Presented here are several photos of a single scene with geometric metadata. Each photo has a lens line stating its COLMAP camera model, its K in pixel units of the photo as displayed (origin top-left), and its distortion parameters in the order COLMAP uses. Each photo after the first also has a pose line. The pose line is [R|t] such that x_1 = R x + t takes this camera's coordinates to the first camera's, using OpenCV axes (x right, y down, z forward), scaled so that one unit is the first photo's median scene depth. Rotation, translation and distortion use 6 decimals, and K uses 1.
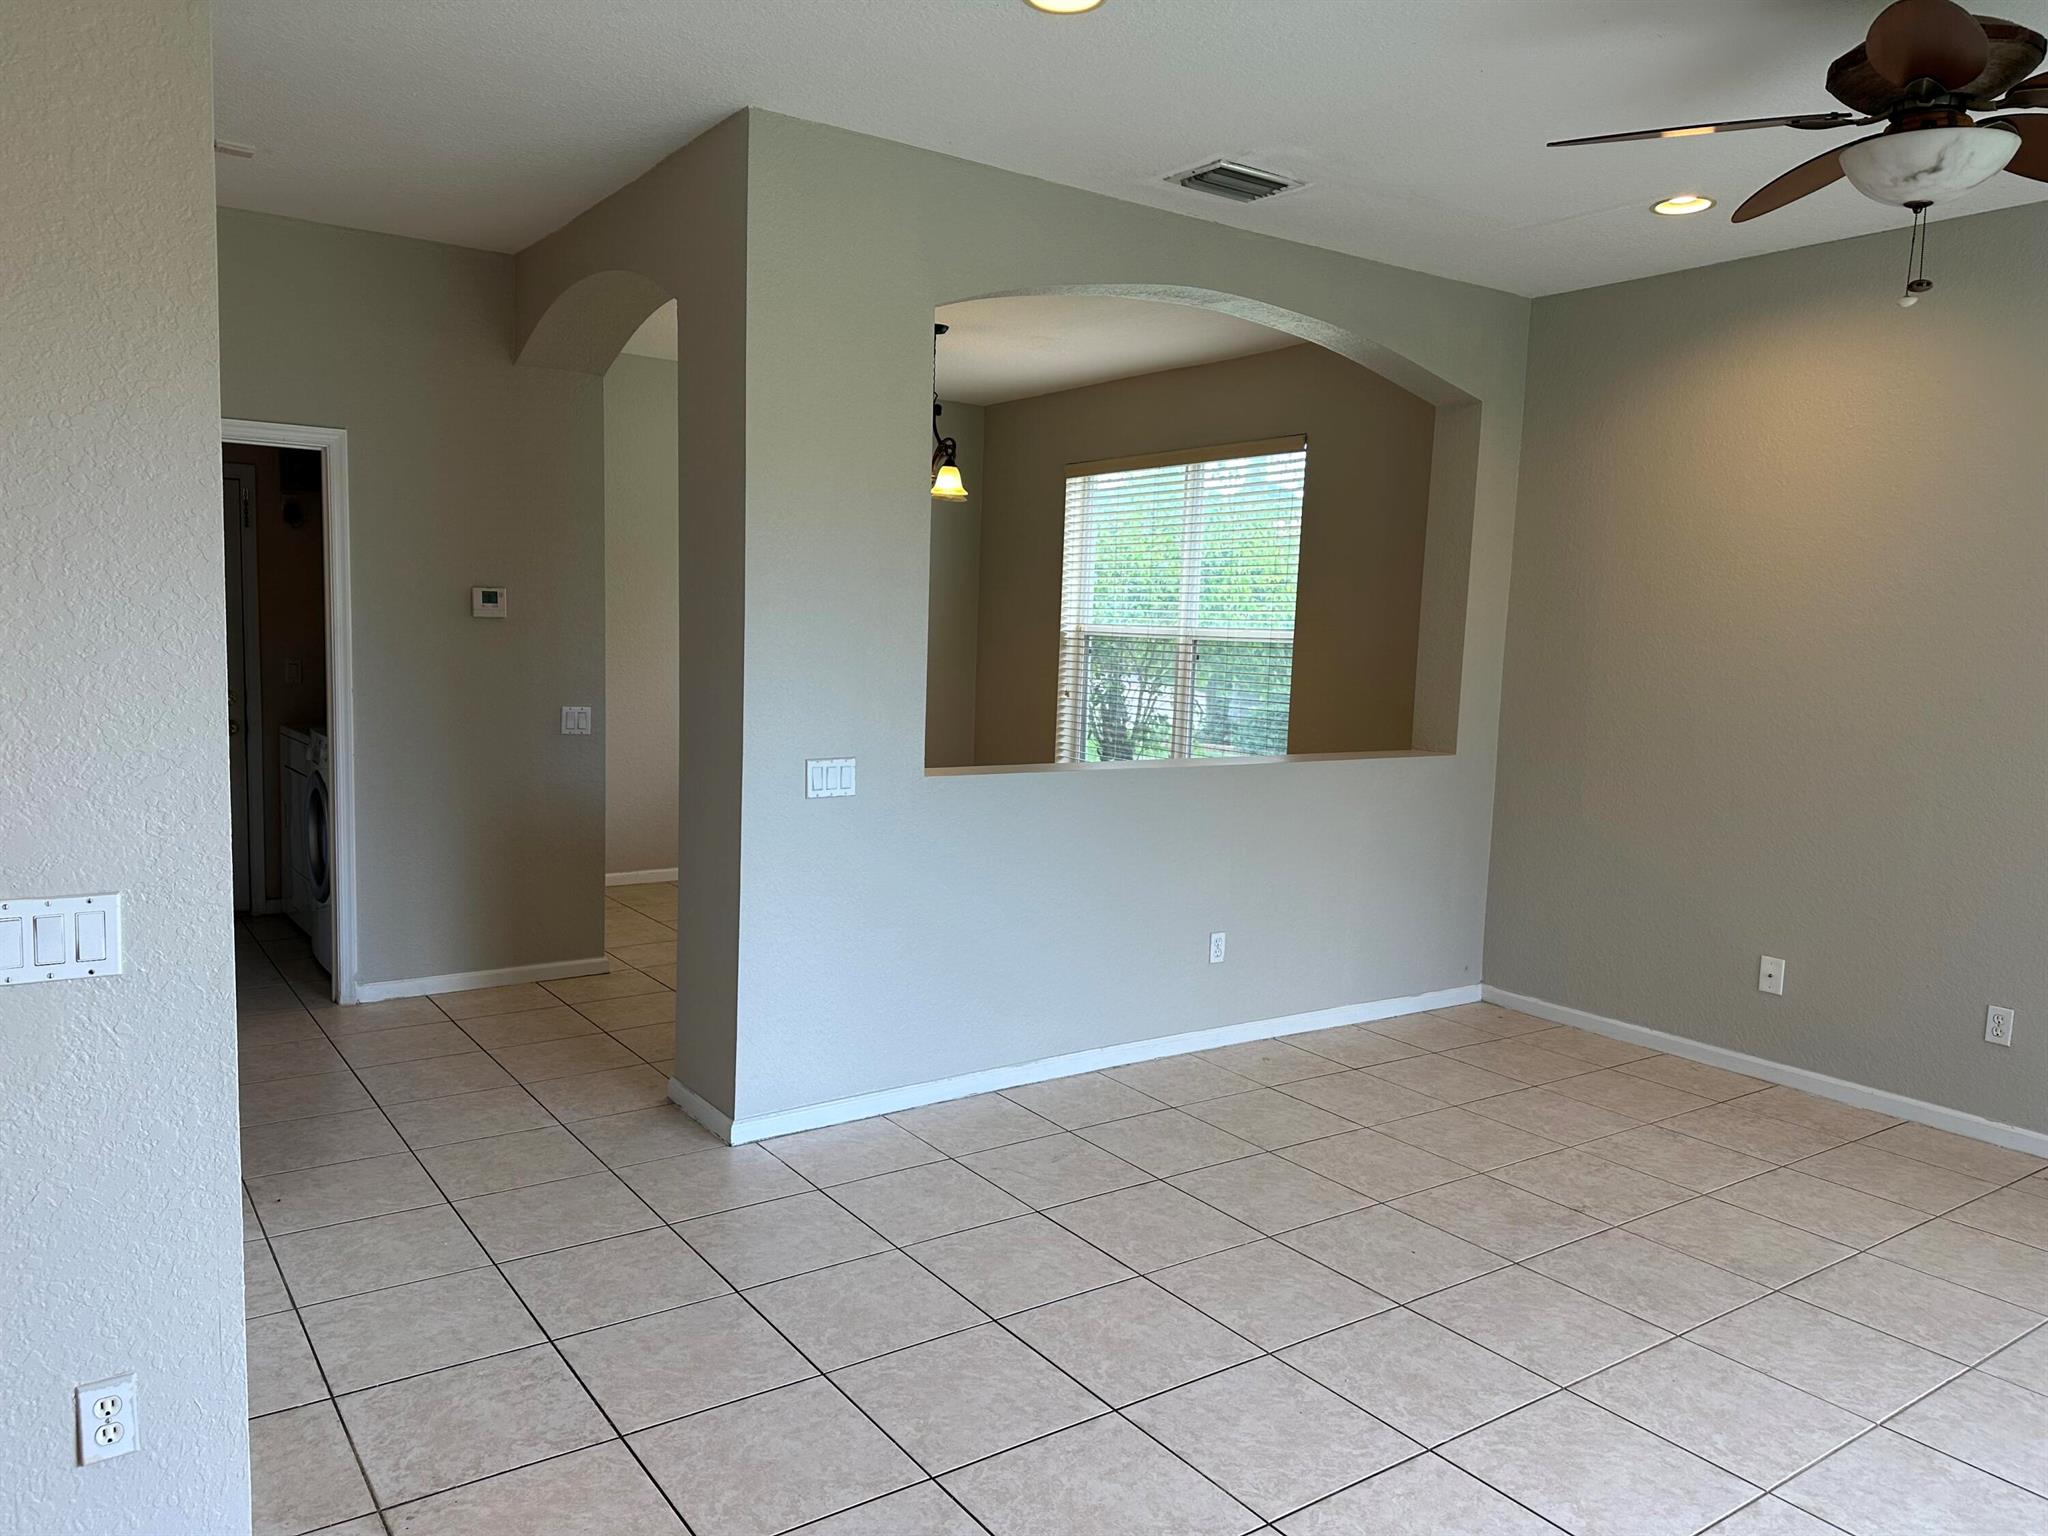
lens RADIAL K [[1440.8, 0, 1004.0], [0, 1440.8, 771.8], [0, 0, 1]] dist [0.092881, -0.108670]
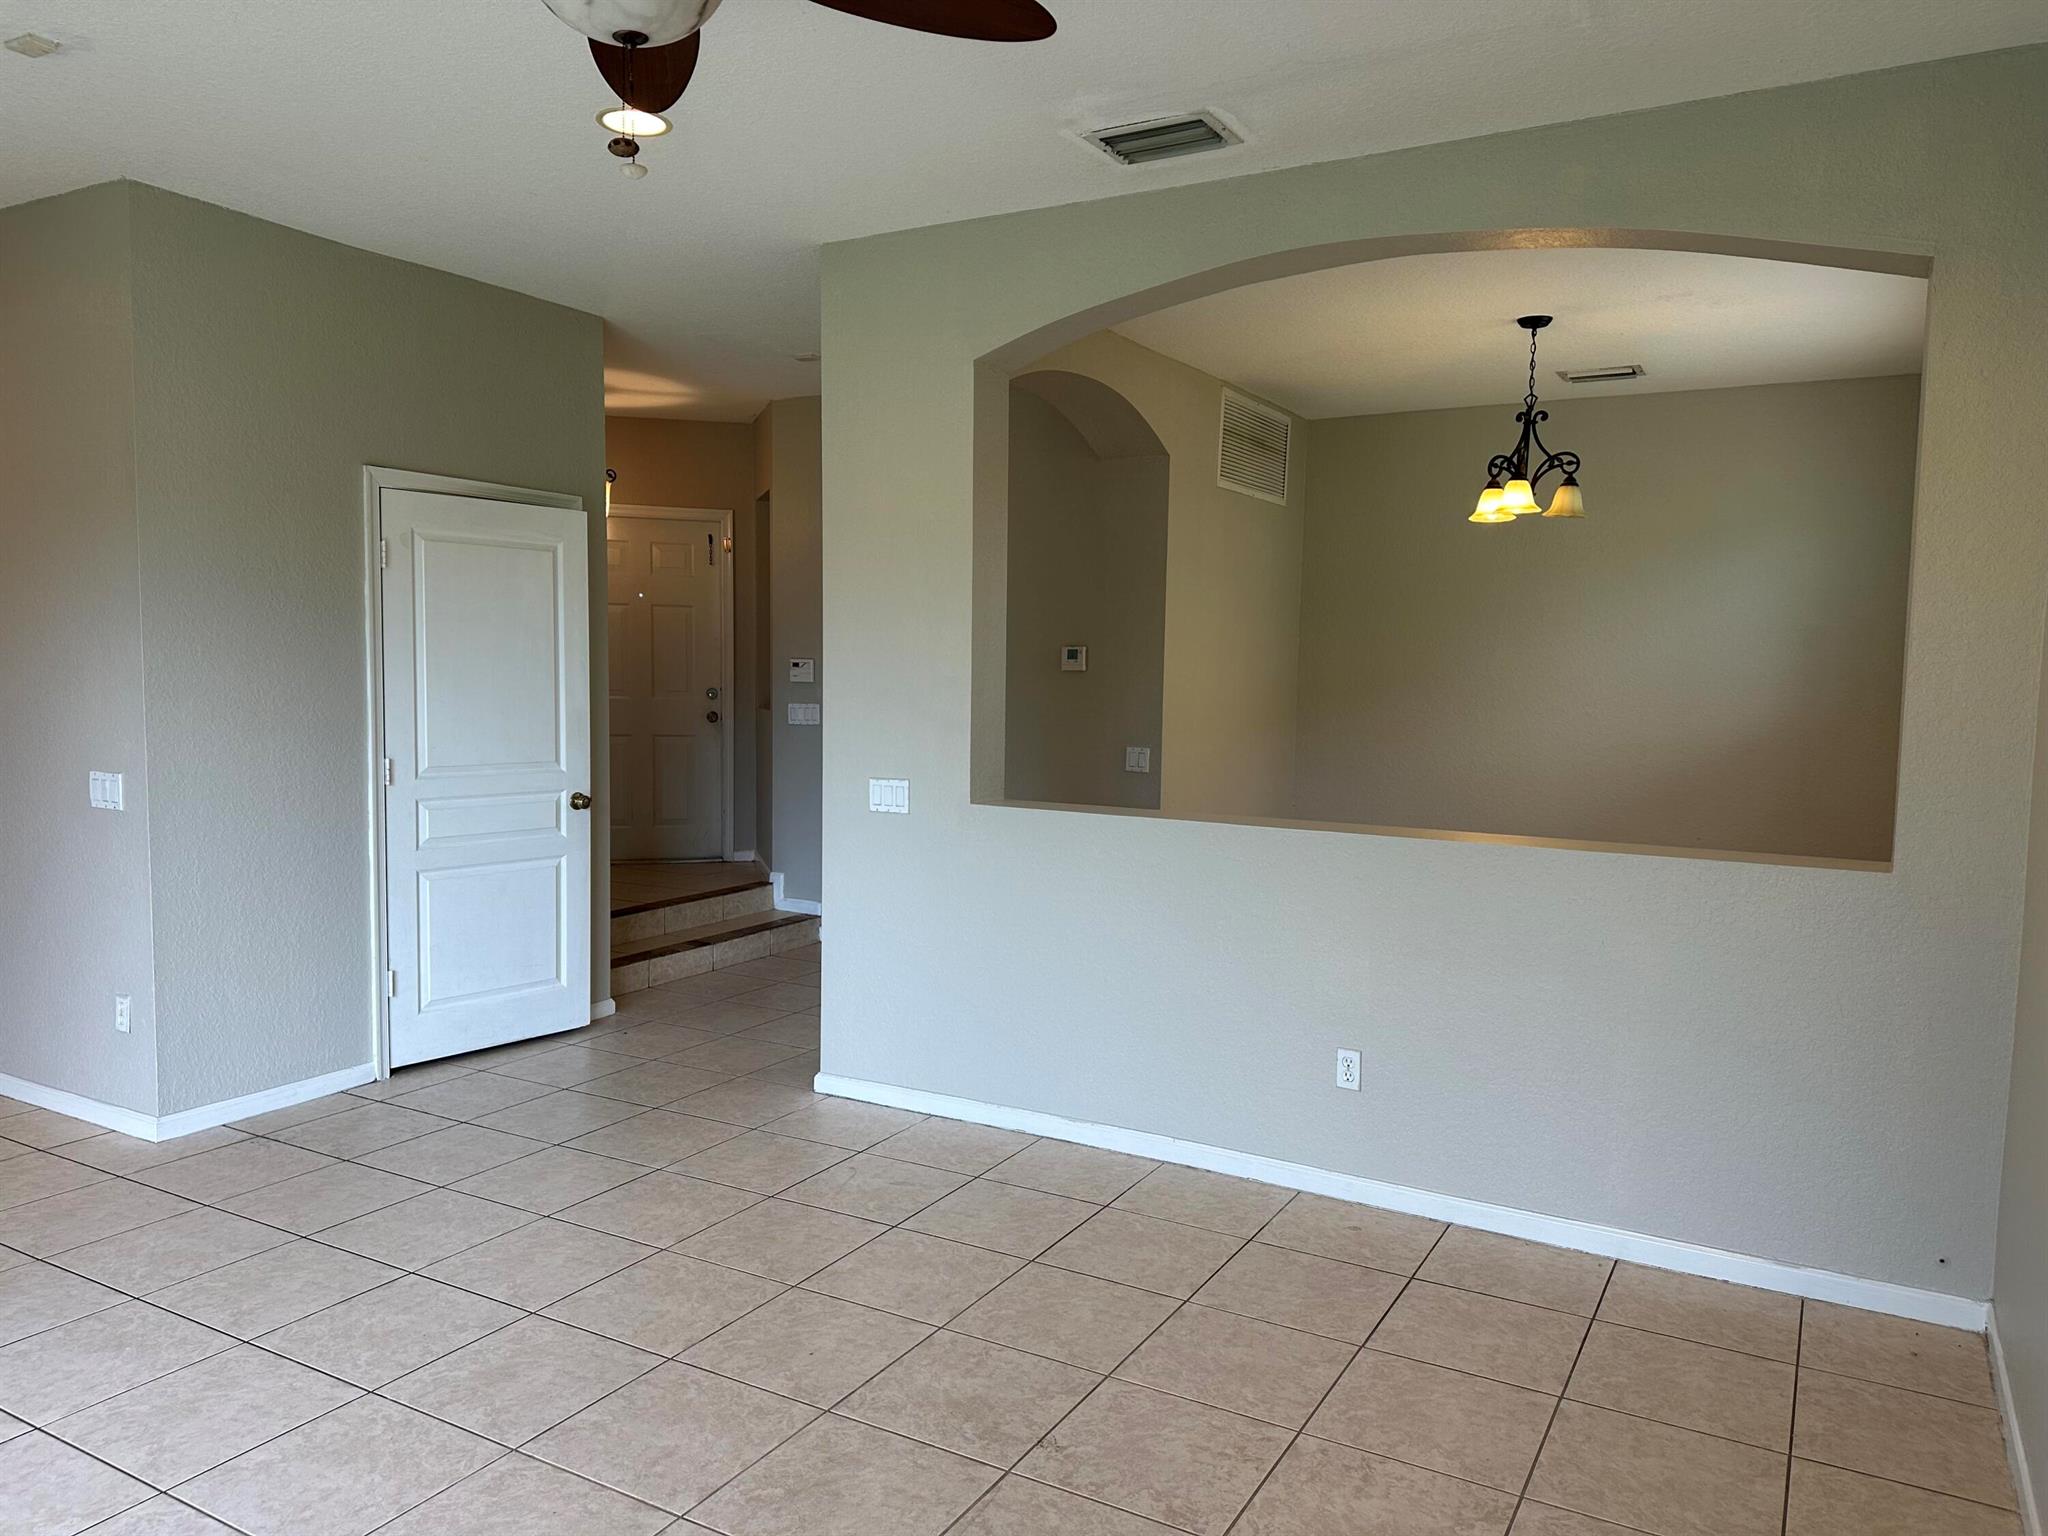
lens RADIAL K [[1432.3, 0, 1031.9], [0, 1432.3, 761.8], [0, 0, 1]] dist [0.081355, -0.111635]
pose [[0.431030, 0.039819, -0.901459, 0.955674], [-0.097490, 0.995233, -0.002653, -0.031735], [0.897056, 0.089027, 0.432857, 0.611058]]
